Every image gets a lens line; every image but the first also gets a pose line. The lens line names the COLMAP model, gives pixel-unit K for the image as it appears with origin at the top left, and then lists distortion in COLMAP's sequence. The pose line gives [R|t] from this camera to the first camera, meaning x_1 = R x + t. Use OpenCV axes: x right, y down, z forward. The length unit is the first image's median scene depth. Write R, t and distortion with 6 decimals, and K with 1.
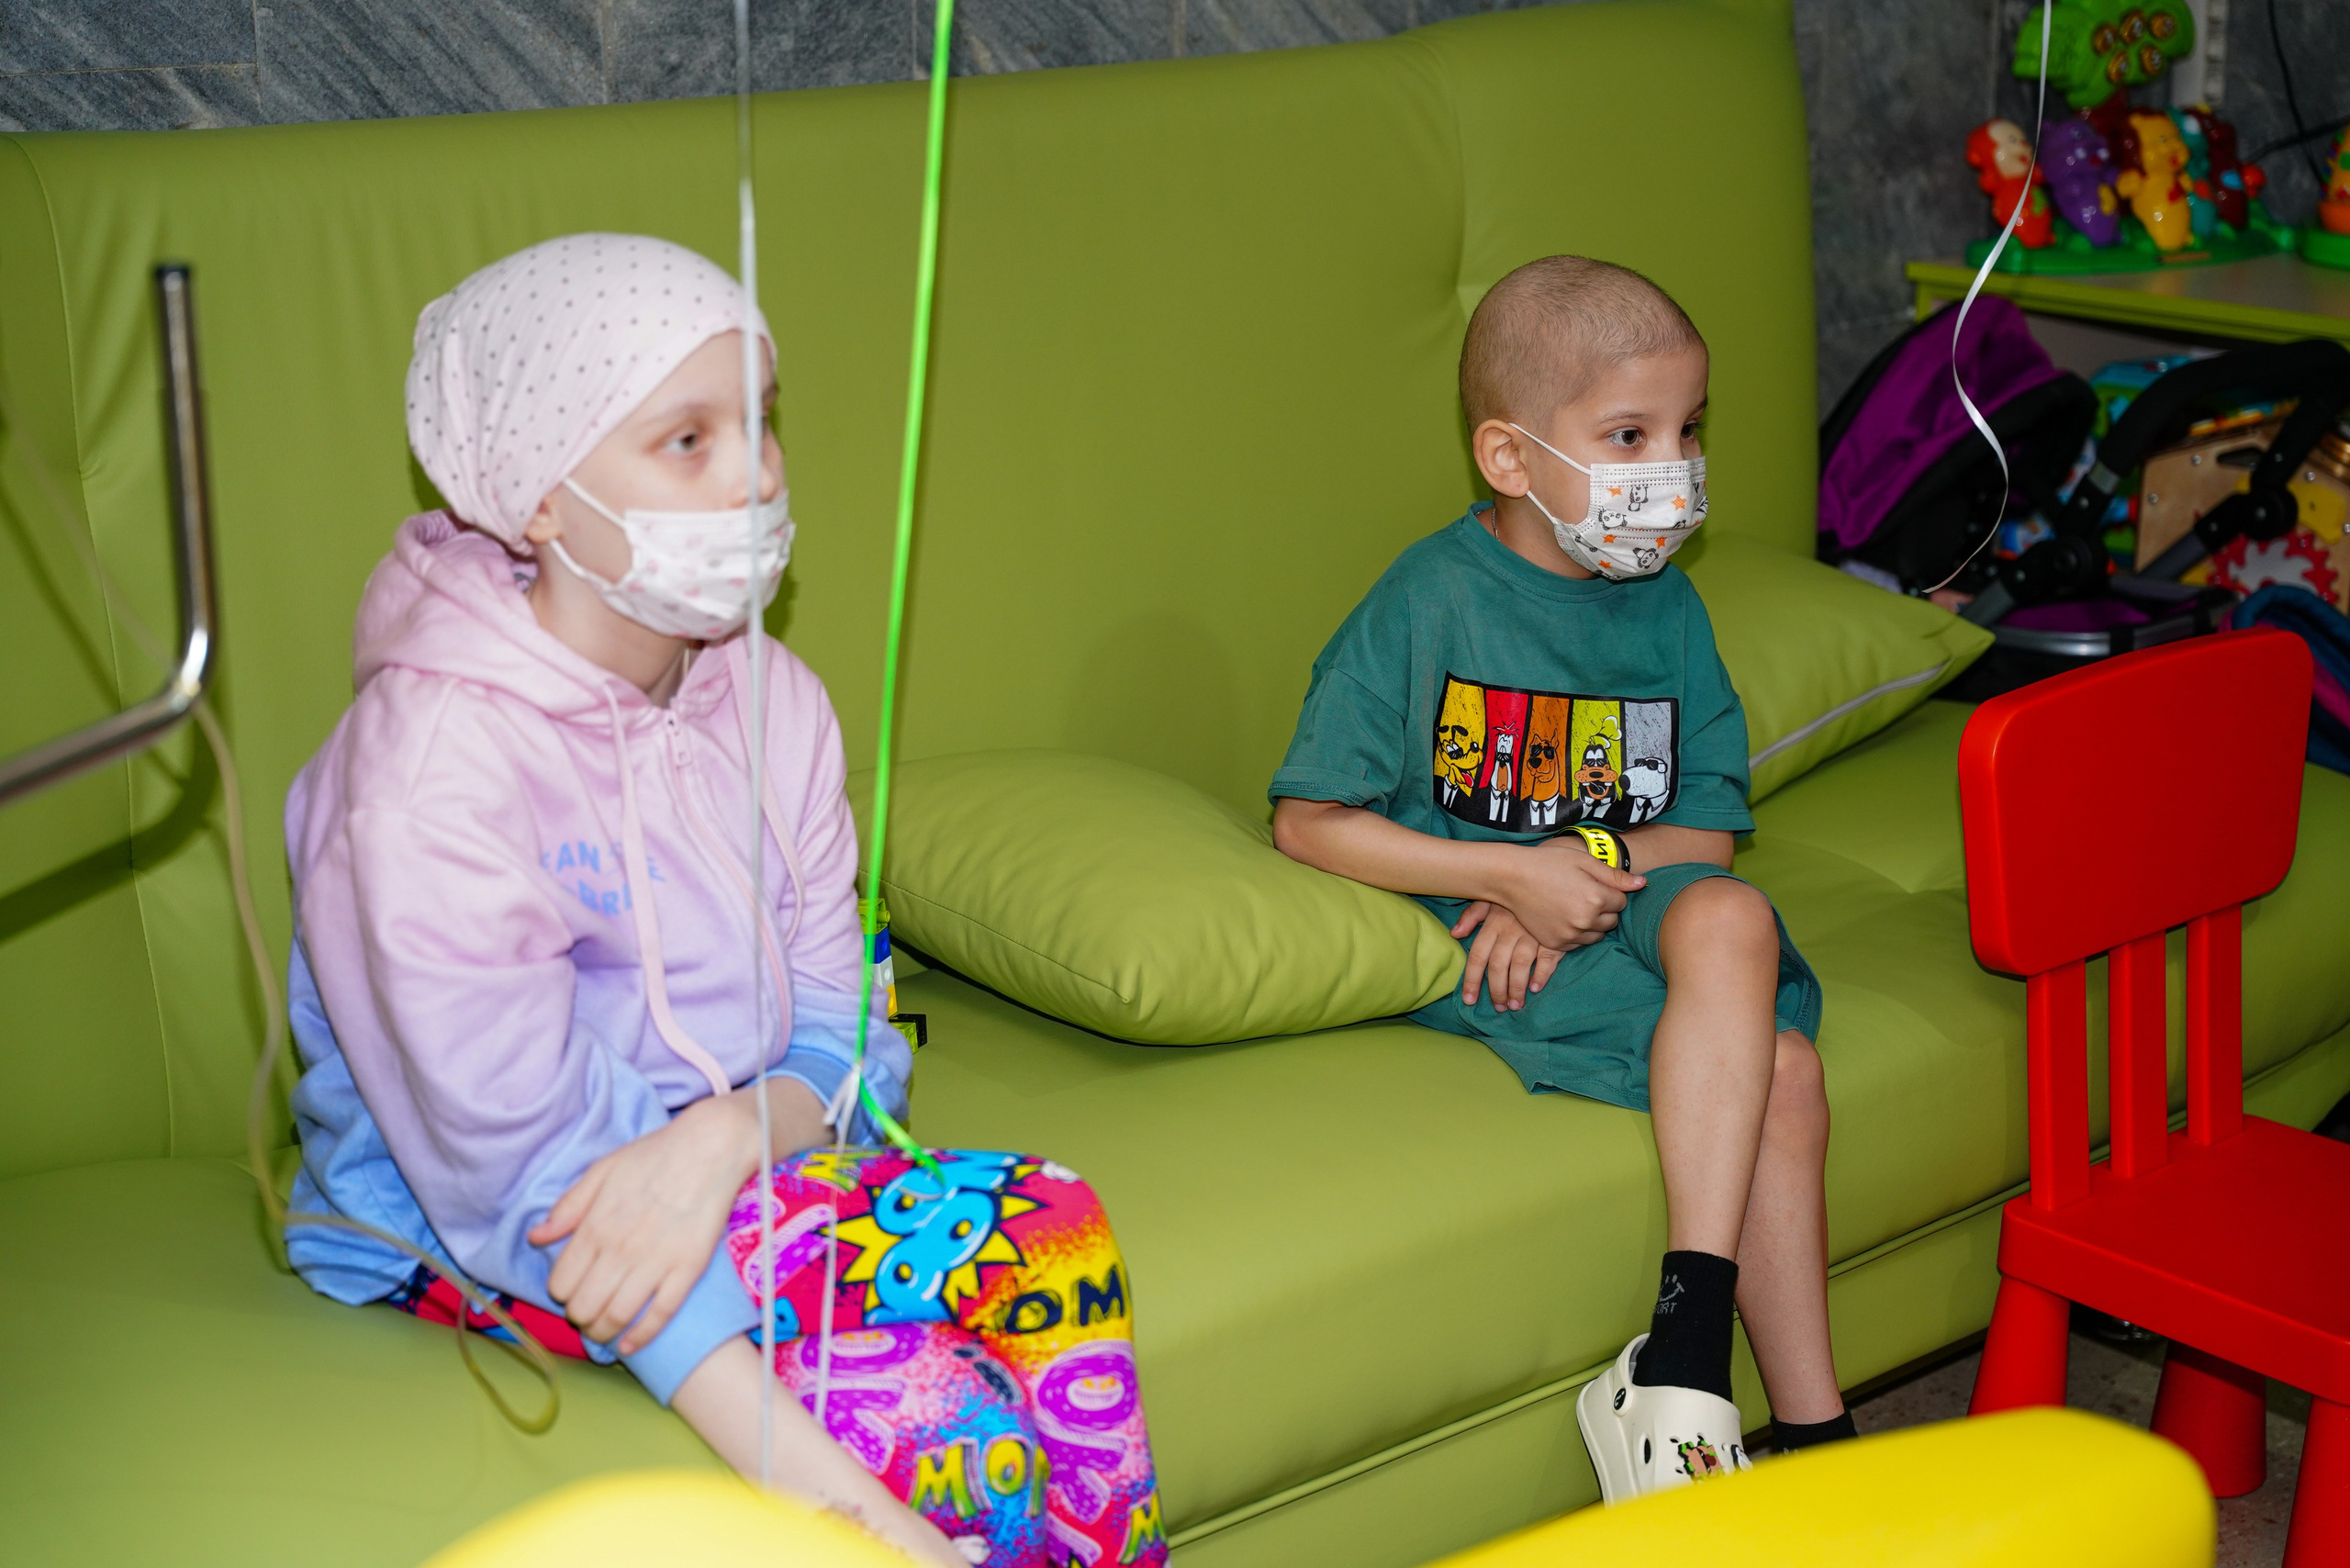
lens RADIAL K [[3669.5, 0, 1196.5], [0, 3669.5, 805.0], [0, 0, 1]] dist [0.031118, 0.000000]
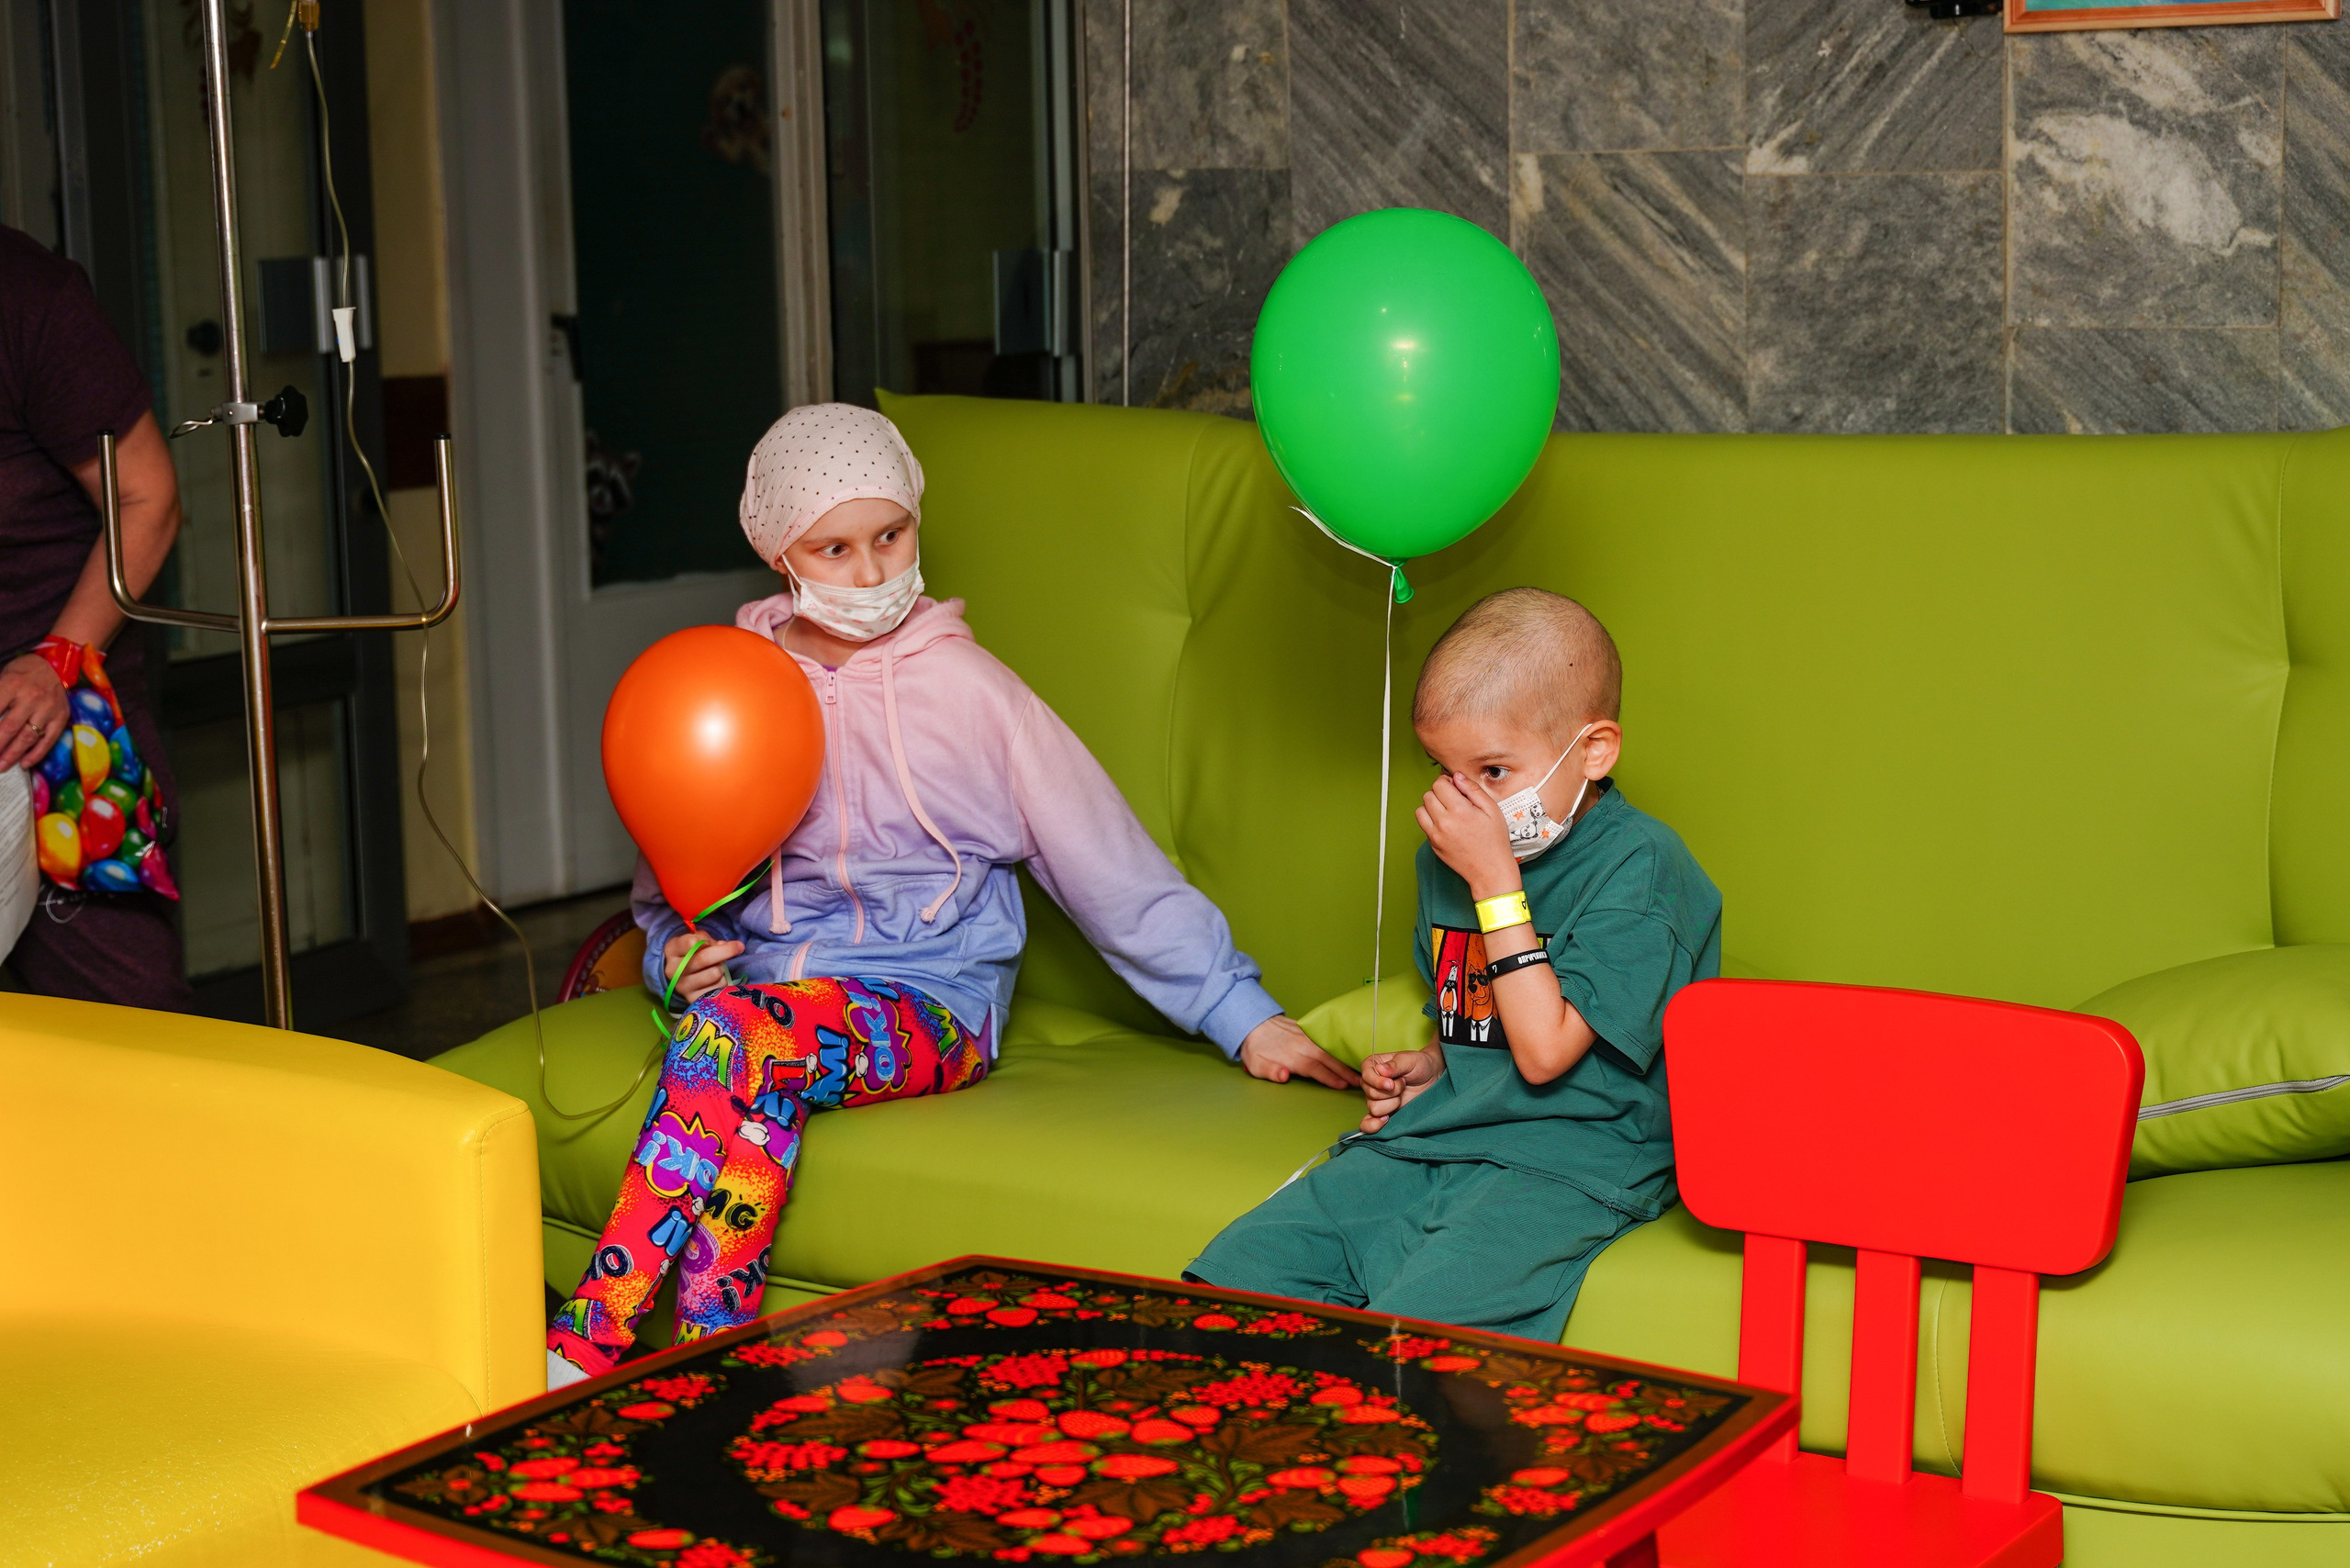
lens RADIAL K [[4139.8, 0, 1167.8], [0, 4139.8, 772.2], [0, 0, 1]] dist [0.005790, 0.000000]
pose [[0.247773, 0.132190, -0.959758, 1.140351], [-0.240731, 0.967979, 0.071175, -0.121026], [0.938433, 0.213408, 0.271661, 0.391757]]
